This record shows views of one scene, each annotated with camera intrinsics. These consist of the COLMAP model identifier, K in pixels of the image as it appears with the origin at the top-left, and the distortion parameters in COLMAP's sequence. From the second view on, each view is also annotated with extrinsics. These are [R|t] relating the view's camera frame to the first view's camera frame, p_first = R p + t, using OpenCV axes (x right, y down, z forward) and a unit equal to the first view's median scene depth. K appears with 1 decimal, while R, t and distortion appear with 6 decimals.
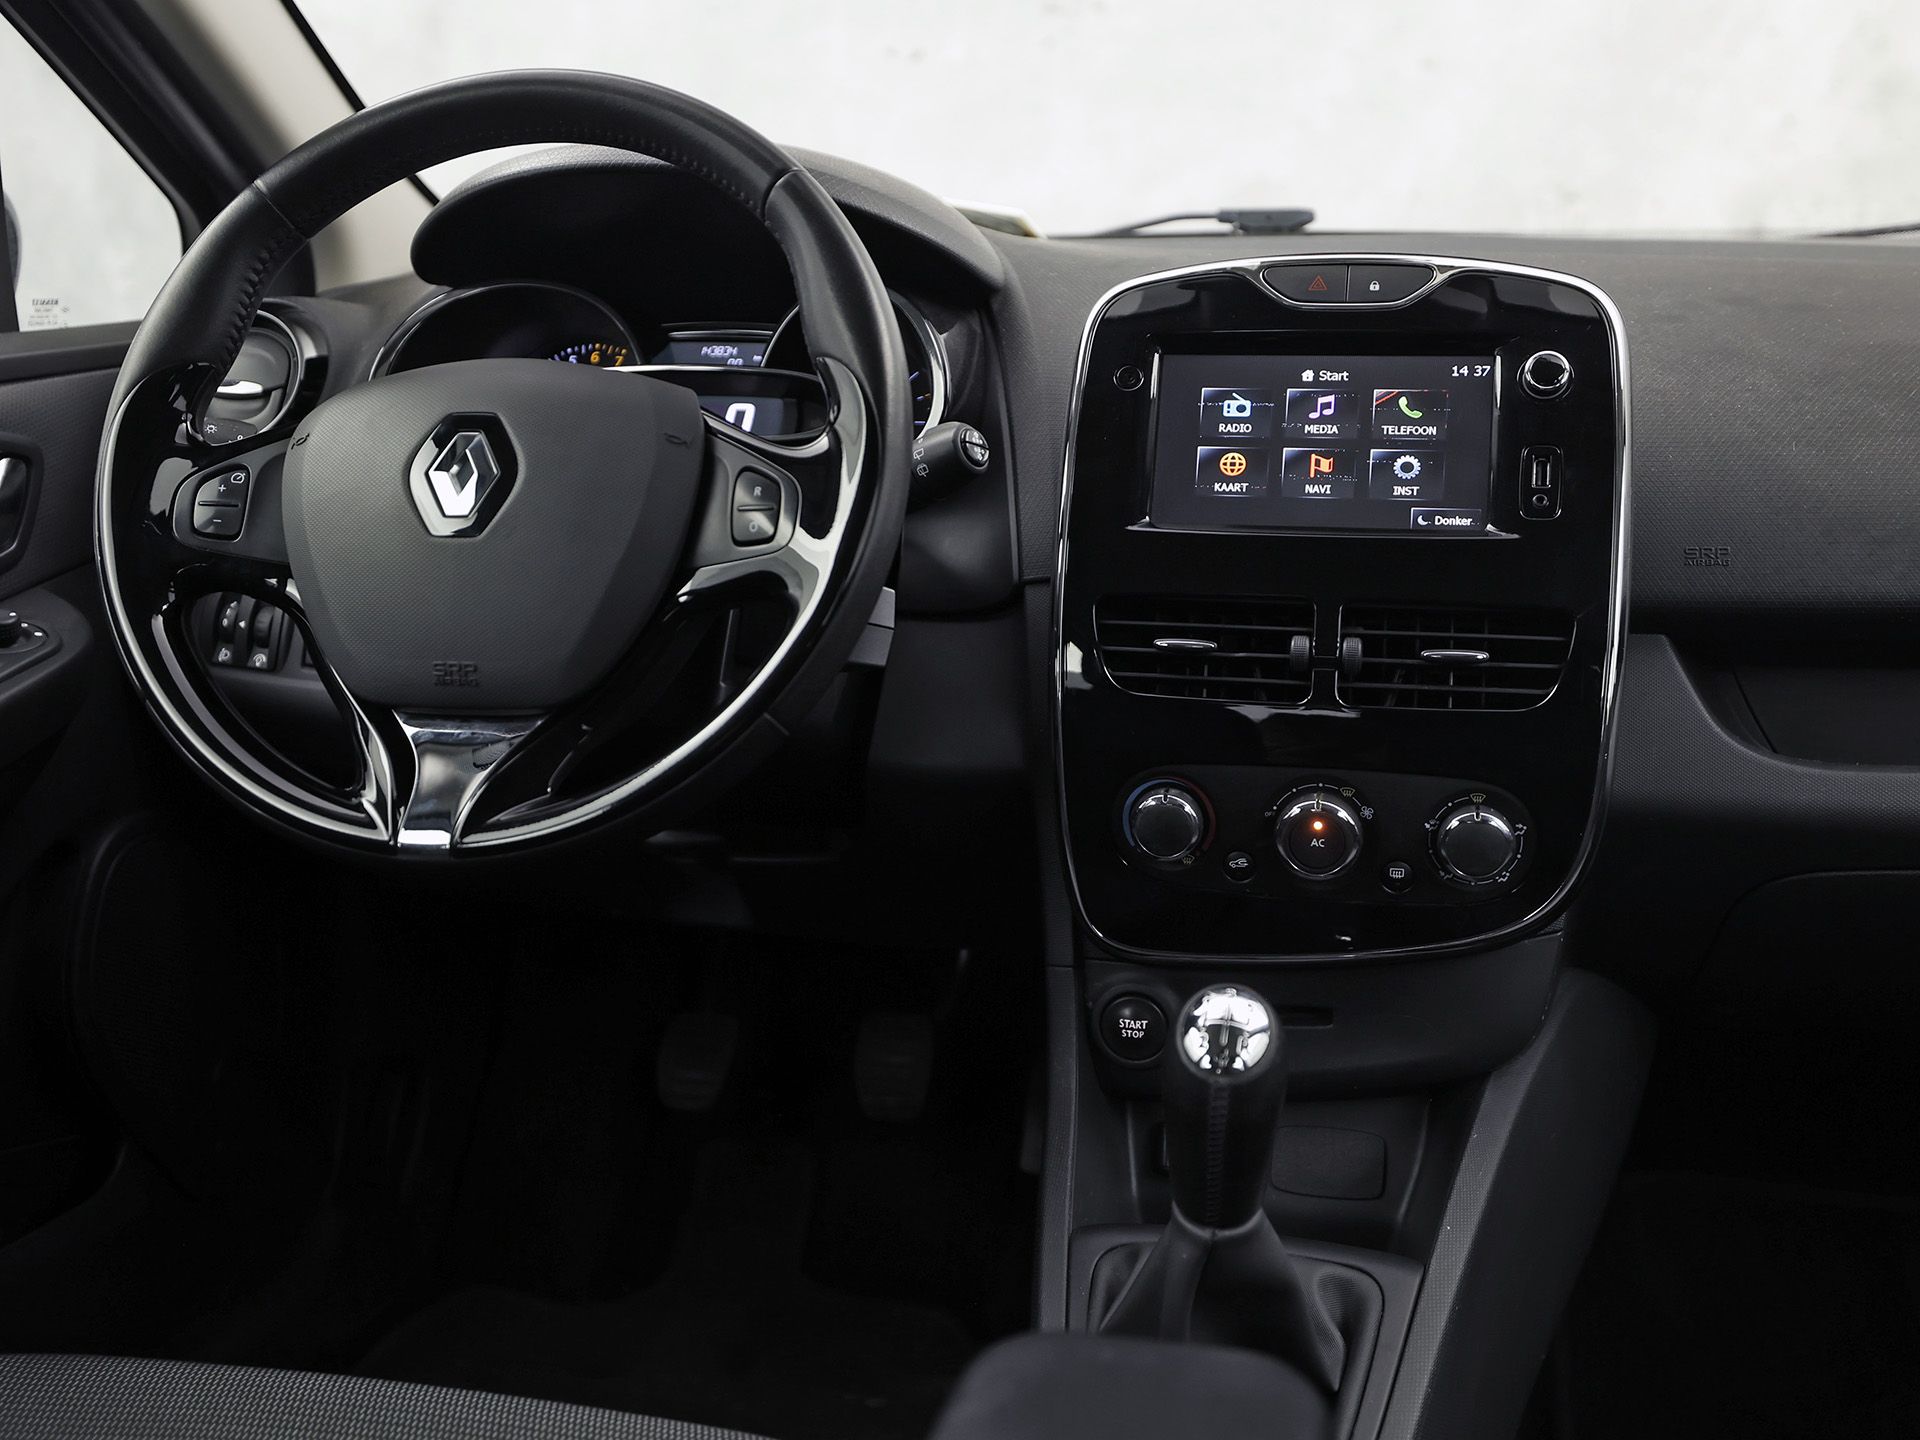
lens RADIAL K [[2062.9, 0, 949.4], [0, 2062.9, 703.1], [0, 0, 1]] dist [0.041576, 0.000000]
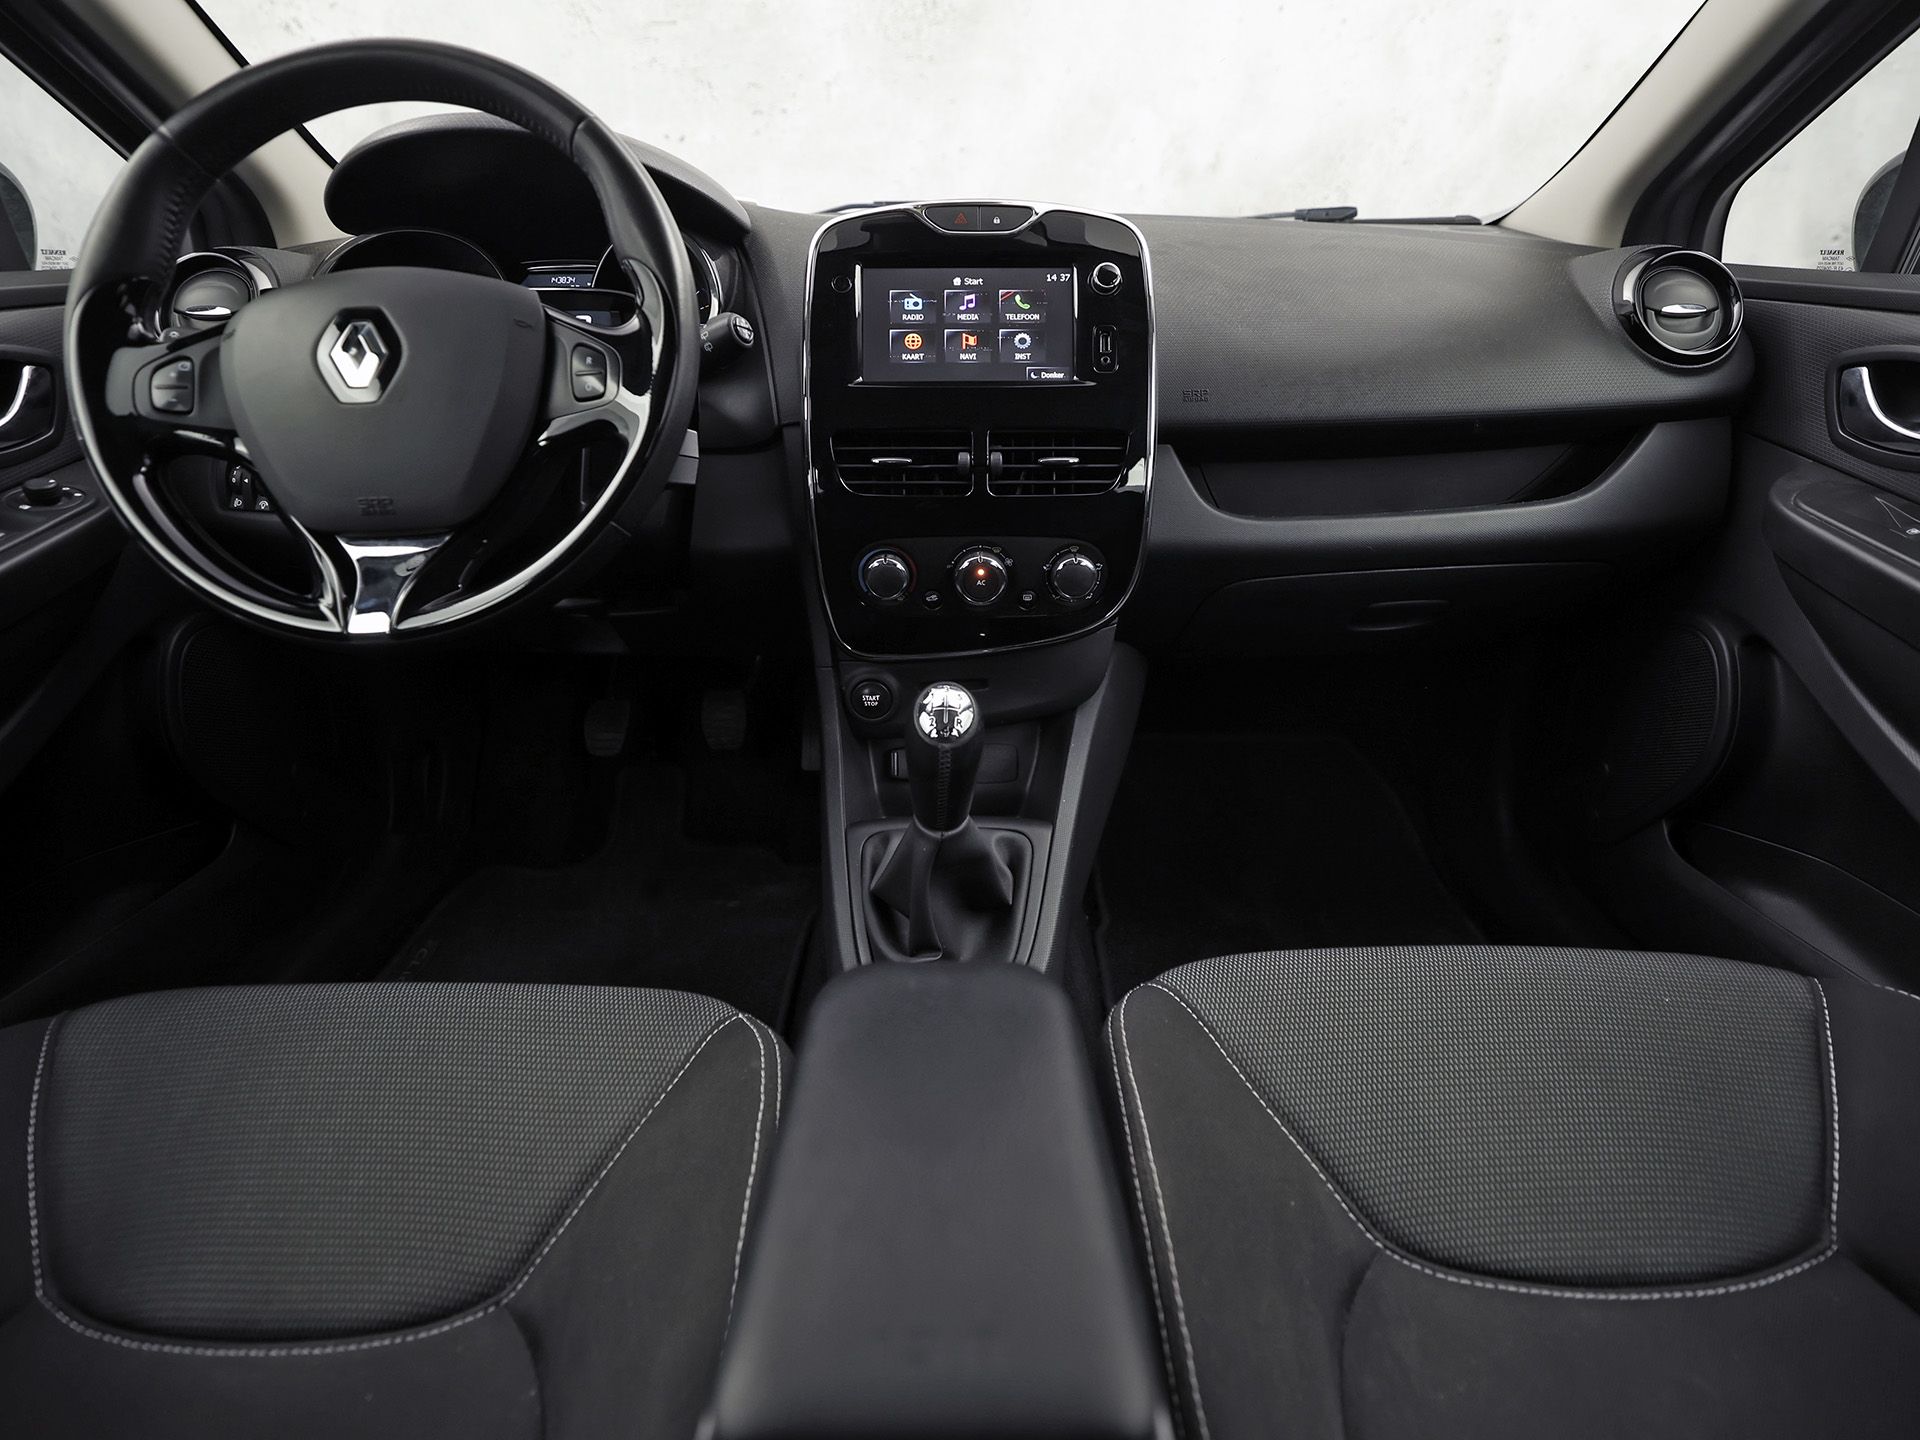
lens RADIAL K [[969.0, 0, 963.3], [0, 969.0, 702.2], [0, 0, 1]] dist [-0.037554, 0.007627]
pose [[0.972120, -0.094148, 0.214752, -0.007101], [0.048728, 0.976972, 0.207727, 0.000589], [-0.229364, -0.191471, 0.954322, 0.251580]]
